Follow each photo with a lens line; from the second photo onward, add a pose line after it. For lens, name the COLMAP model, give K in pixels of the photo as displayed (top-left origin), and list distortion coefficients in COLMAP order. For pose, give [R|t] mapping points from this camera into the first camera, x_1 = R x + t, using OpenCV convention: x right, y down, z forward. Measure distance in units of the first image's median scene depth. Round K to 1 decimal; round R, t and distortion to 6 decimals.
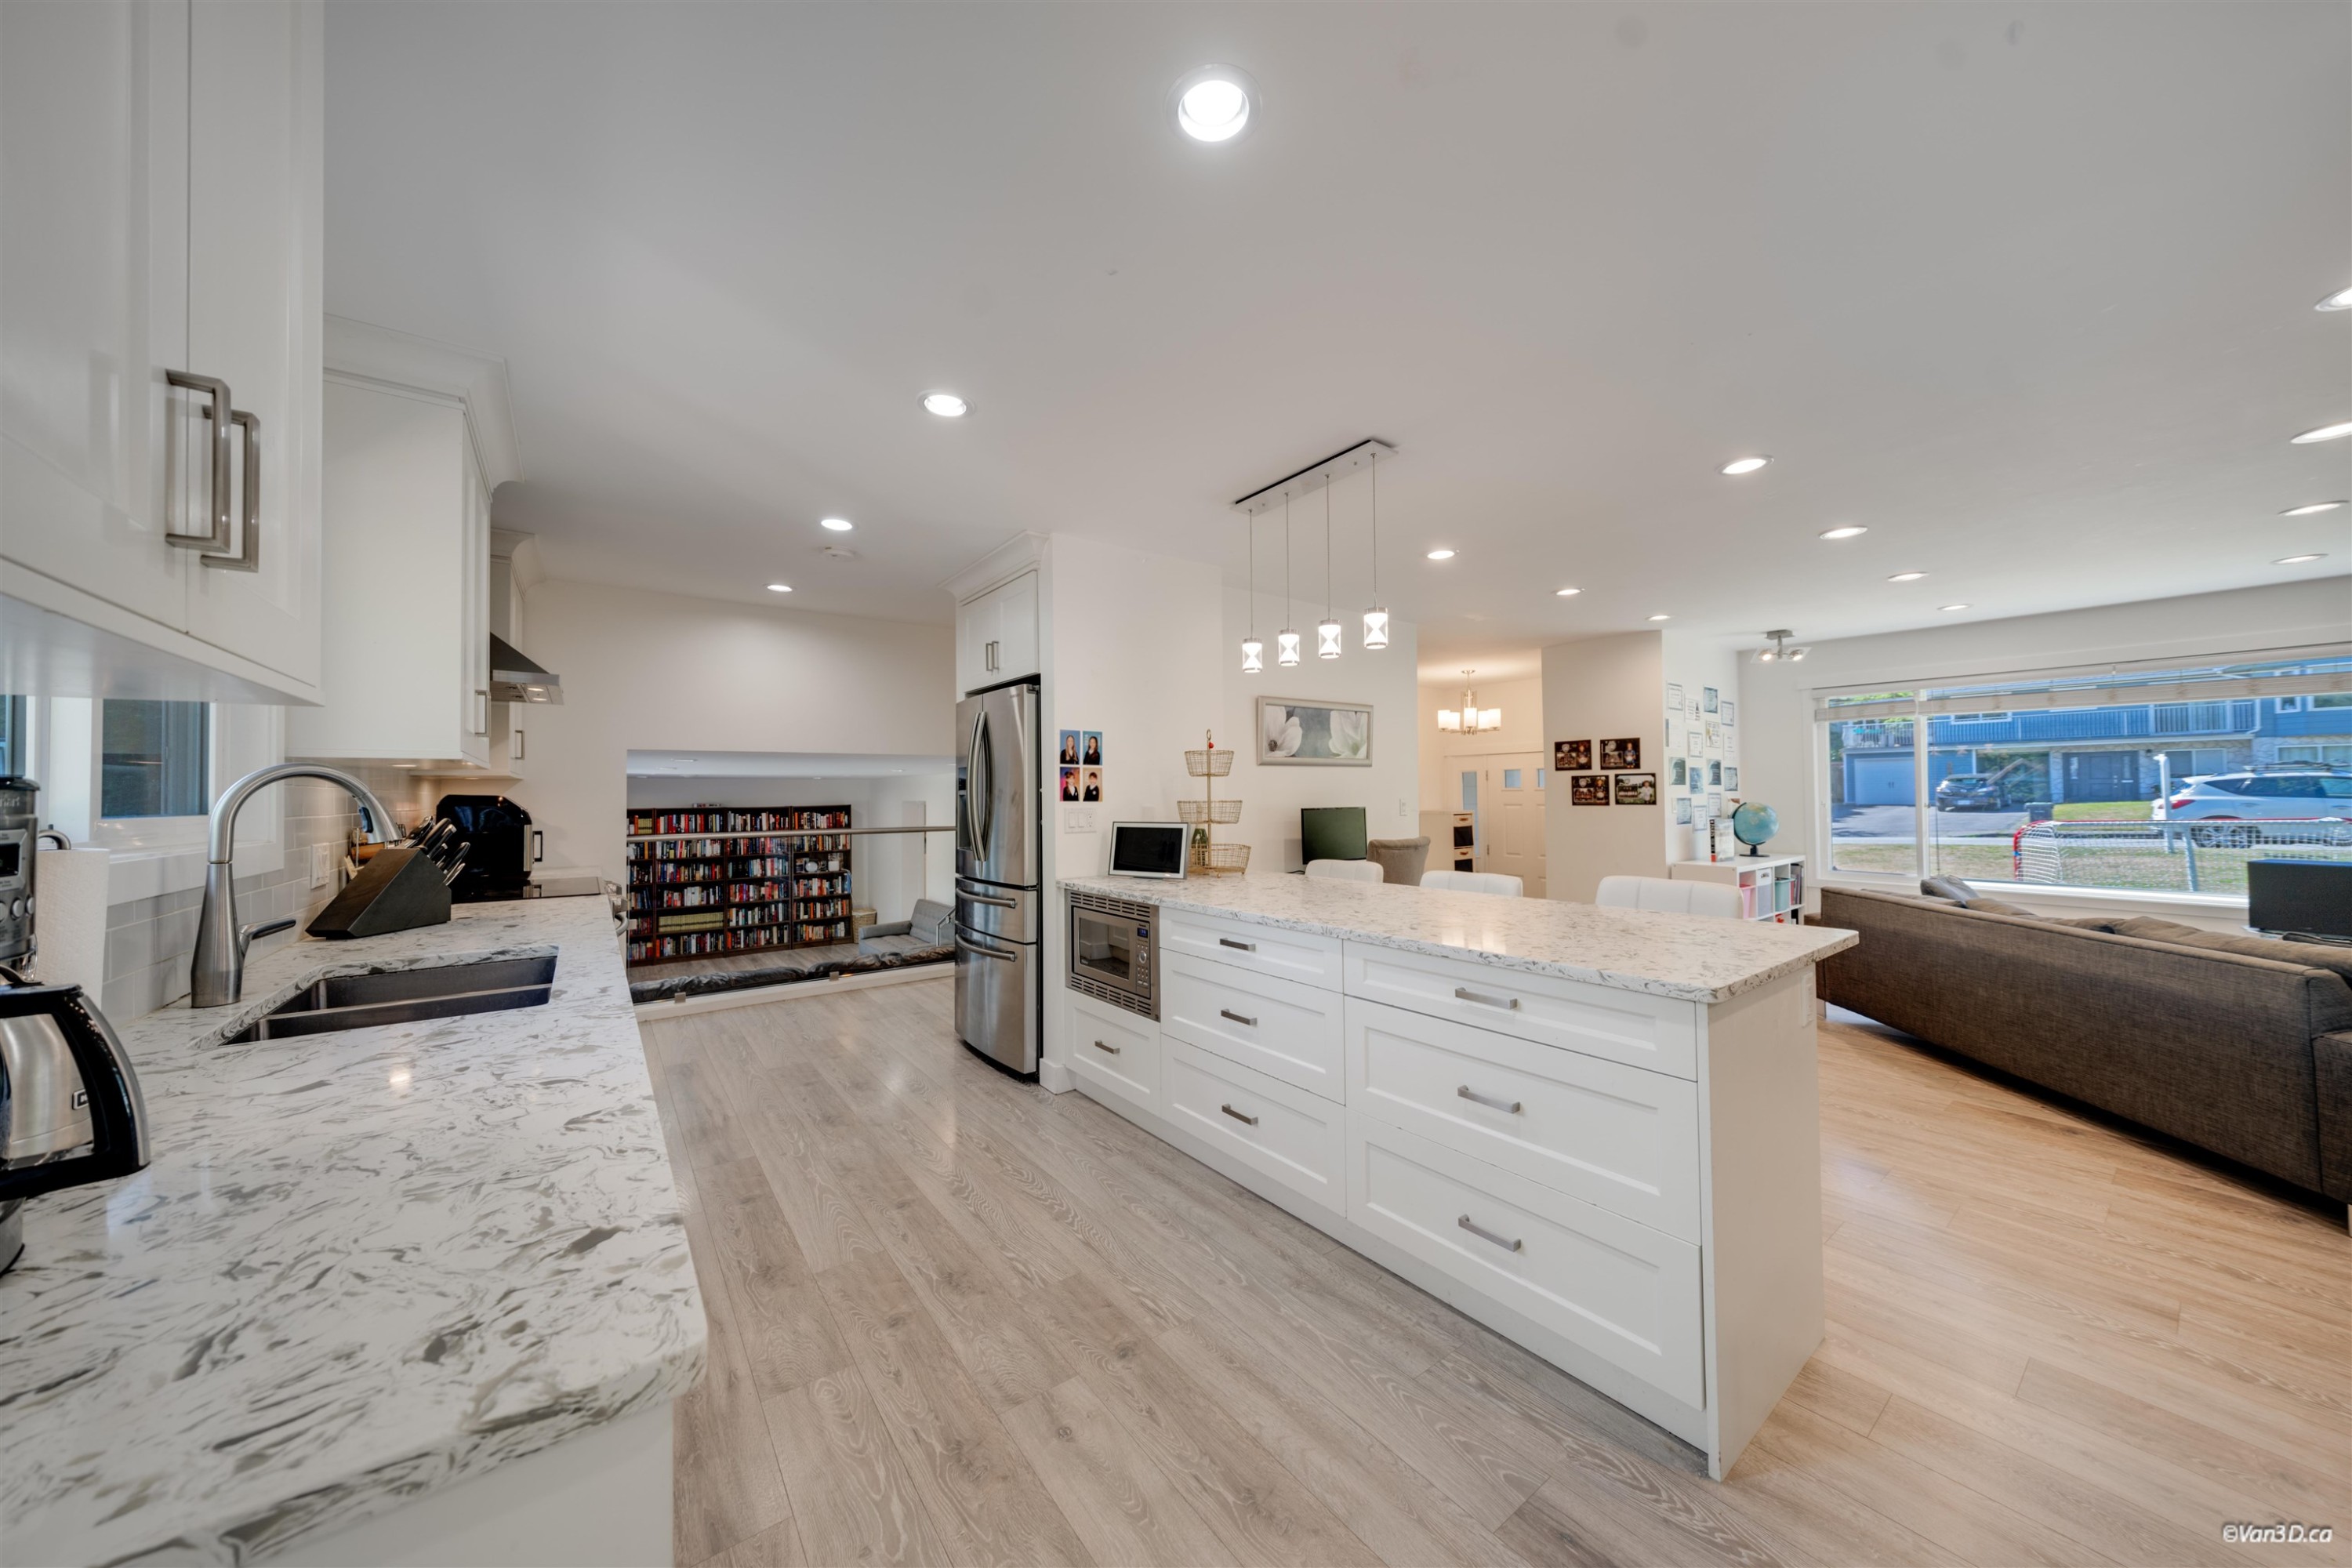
lens RADIAL K [[795.8, 0, 1167.2], [0, 795.8, 780.9], [0, 0, 1]] dist [0.001585, 0.001393]
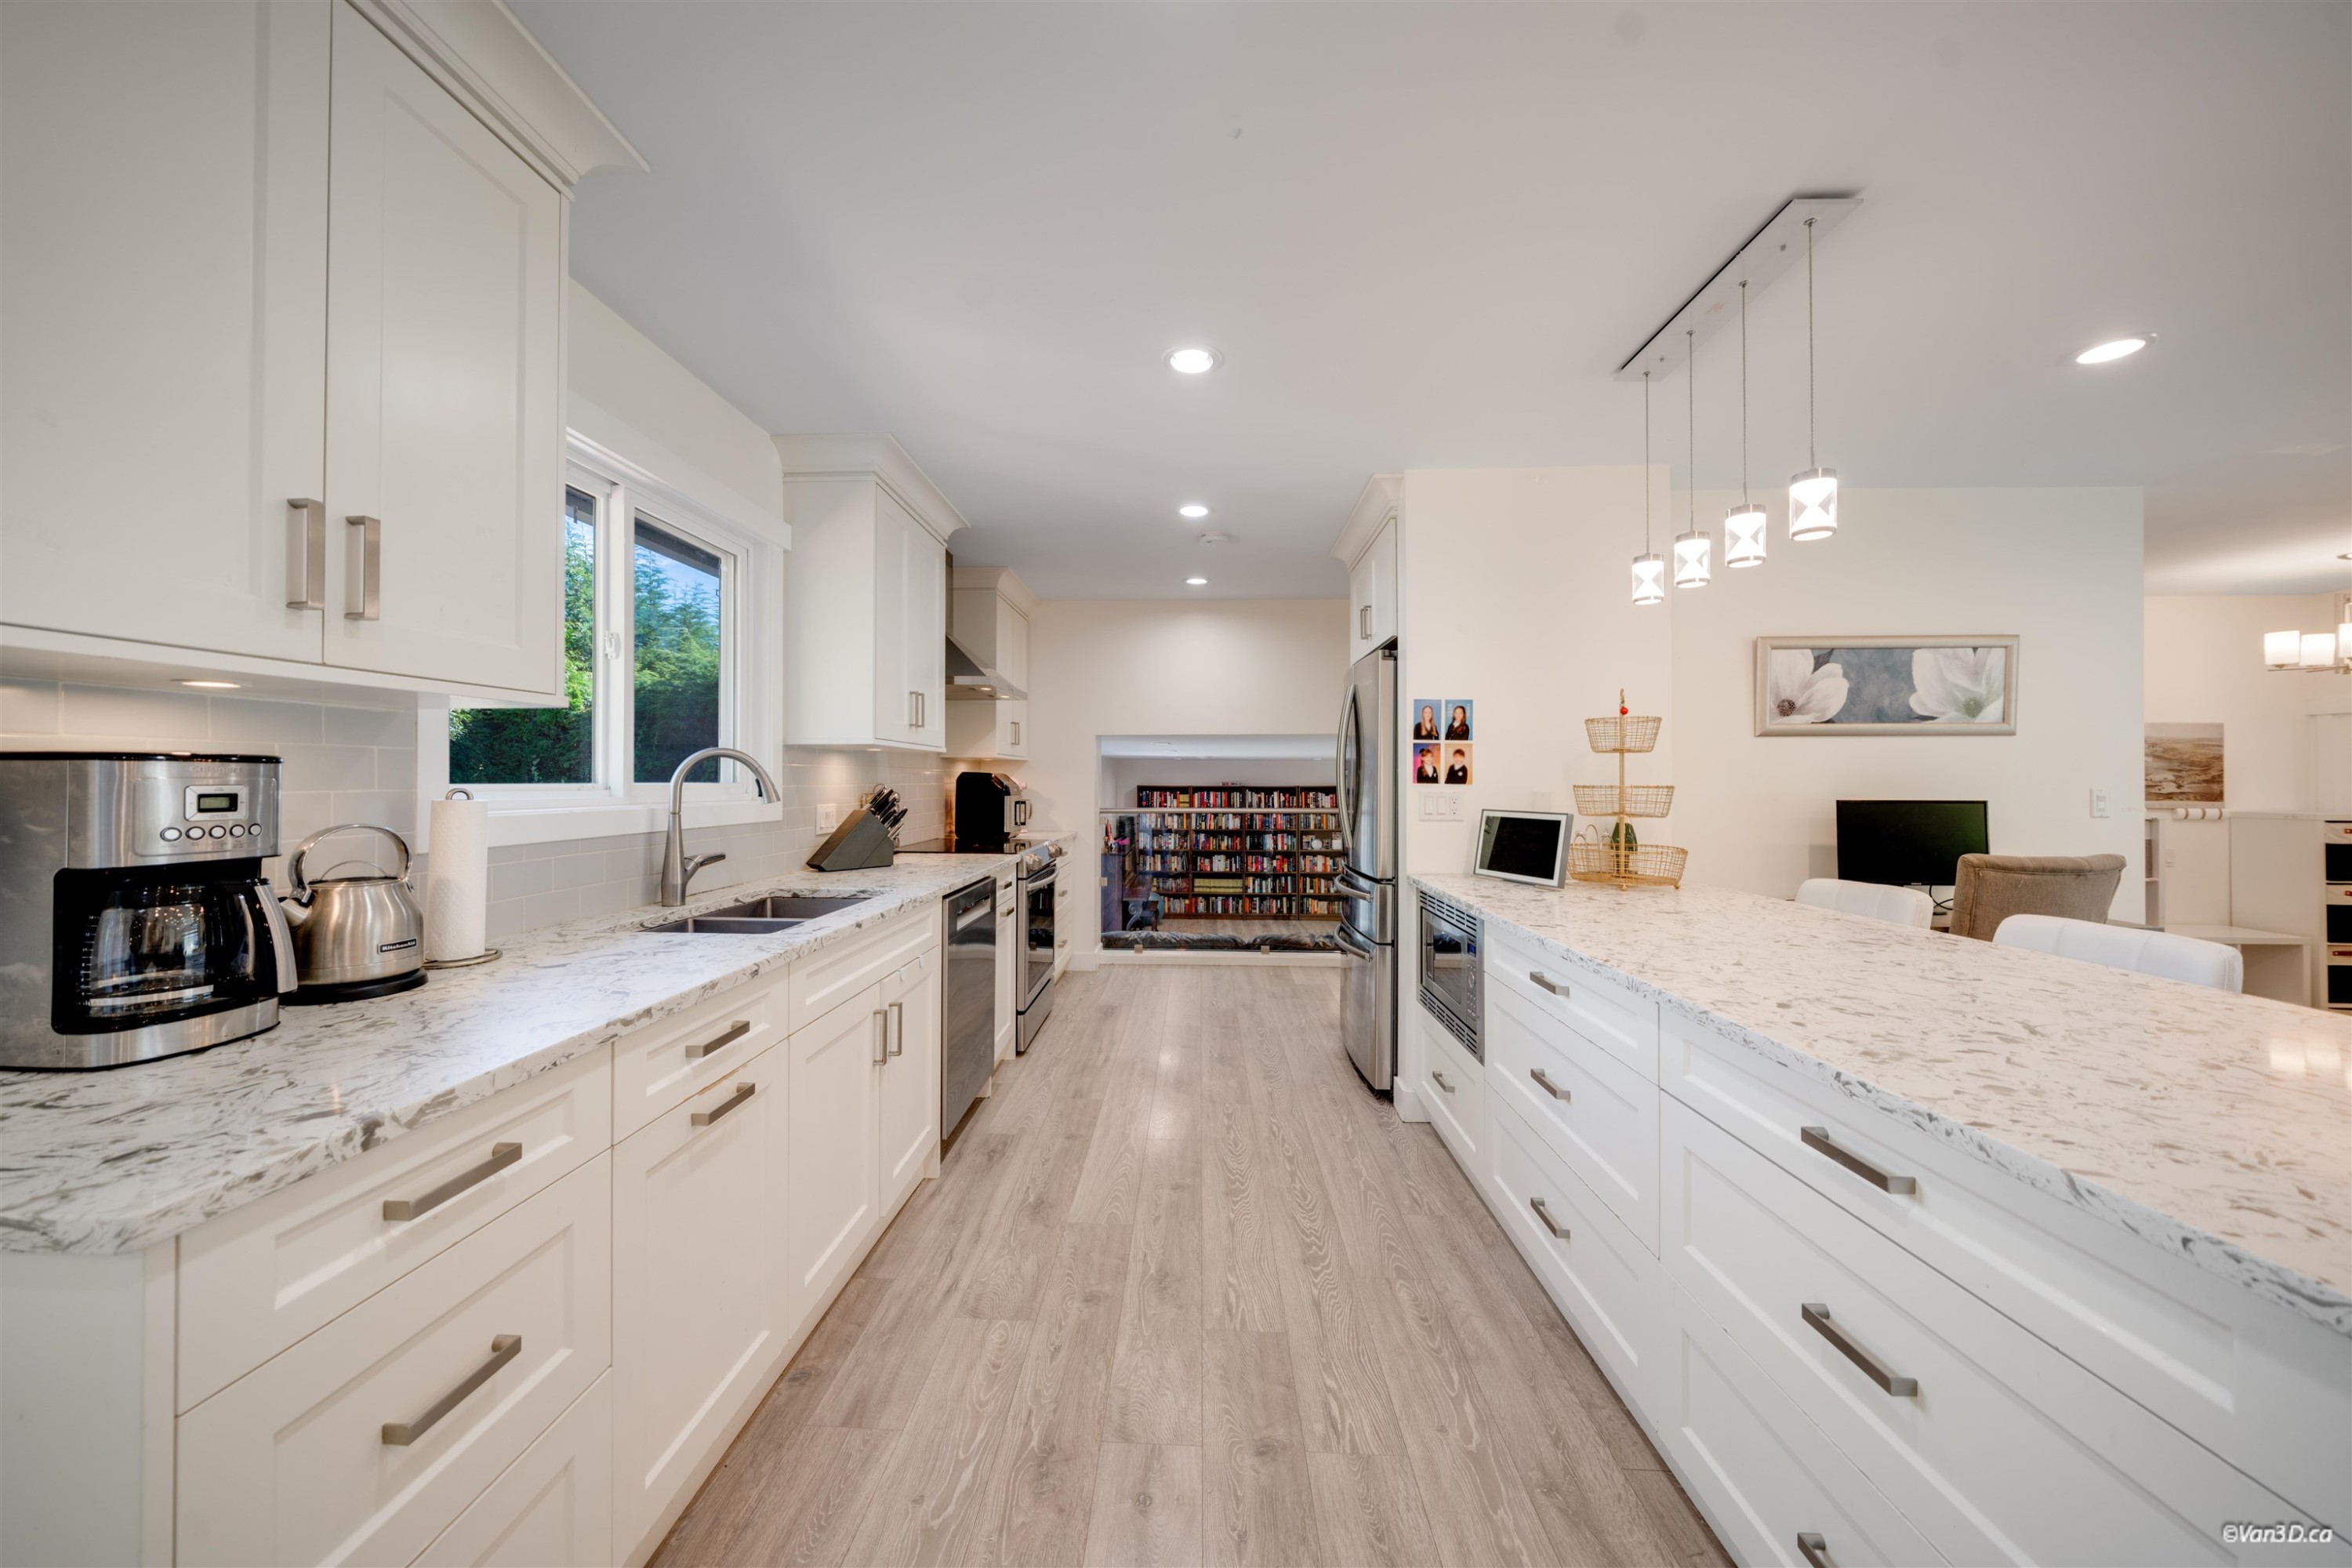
lens RADIAL K [[806.4, 0, 1162.6], [0, 806.4, 773.7], [0, 0, 1]] dist [-0.002681, 0.000135]
pose [[0.776482, 0.007070, -0.630099, 0.140896], [0.001510, 0.999913, 0.013081, 0.002504], [0.630137, -0.011108, 0.776404, 0.108103]]
